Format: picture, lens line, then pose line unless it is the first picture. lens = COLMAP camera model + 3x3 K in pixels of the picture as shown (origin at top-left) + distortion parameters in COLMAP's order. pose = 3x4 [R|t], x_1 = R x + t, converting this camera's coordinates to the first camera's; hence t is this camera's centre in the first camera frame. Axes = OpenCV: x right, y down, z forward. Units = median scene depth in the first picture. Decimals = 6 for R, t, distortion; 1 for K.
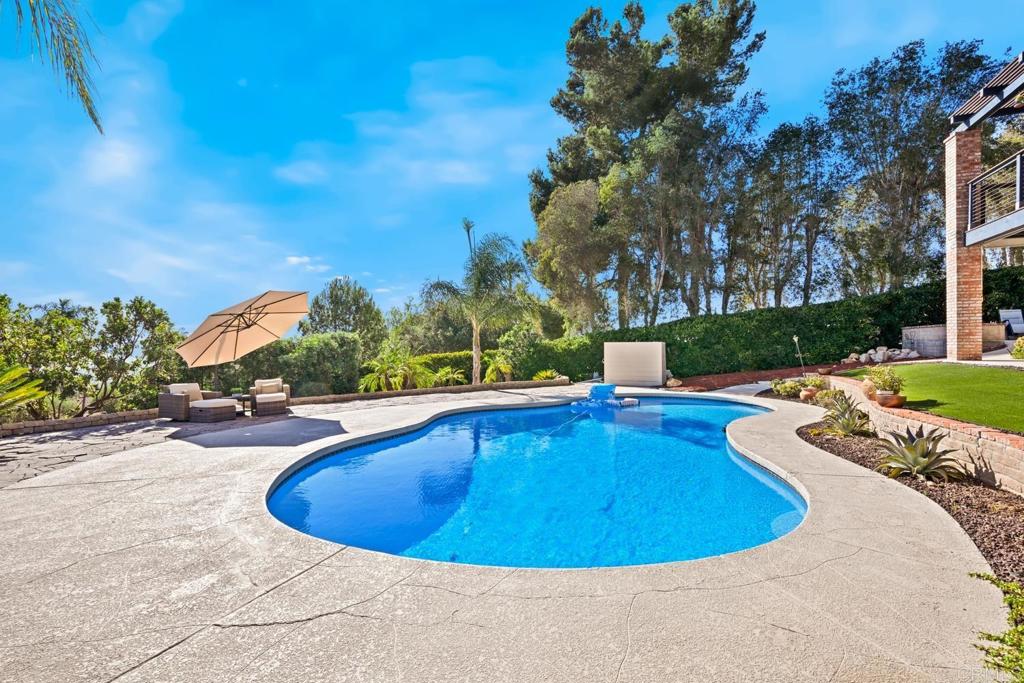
lens RADIAL K [[457.5, 0, 510.6], [0, 457.5, 340.7], [0, 0, 1]] dist [0.014428, 0.000457]
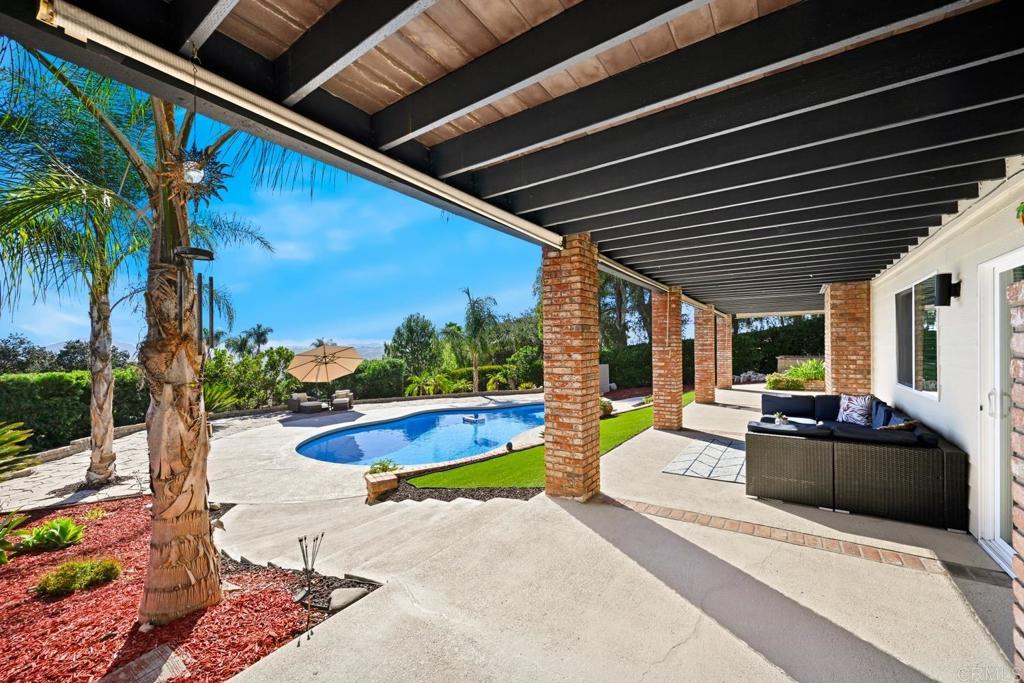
lens RADIAL K [[400.4, 0, 514.1], [0, 400.4, 343.0], [0, 0, 1]] dist [0.001392, 0.000040]
pose [[0.977863, -0.007473, -0.209113, 0.400659], [0.008006, 0.999966, 0.001706, -0.084943], [0.209093, -0.003343, 0.977890, -0.349928]]
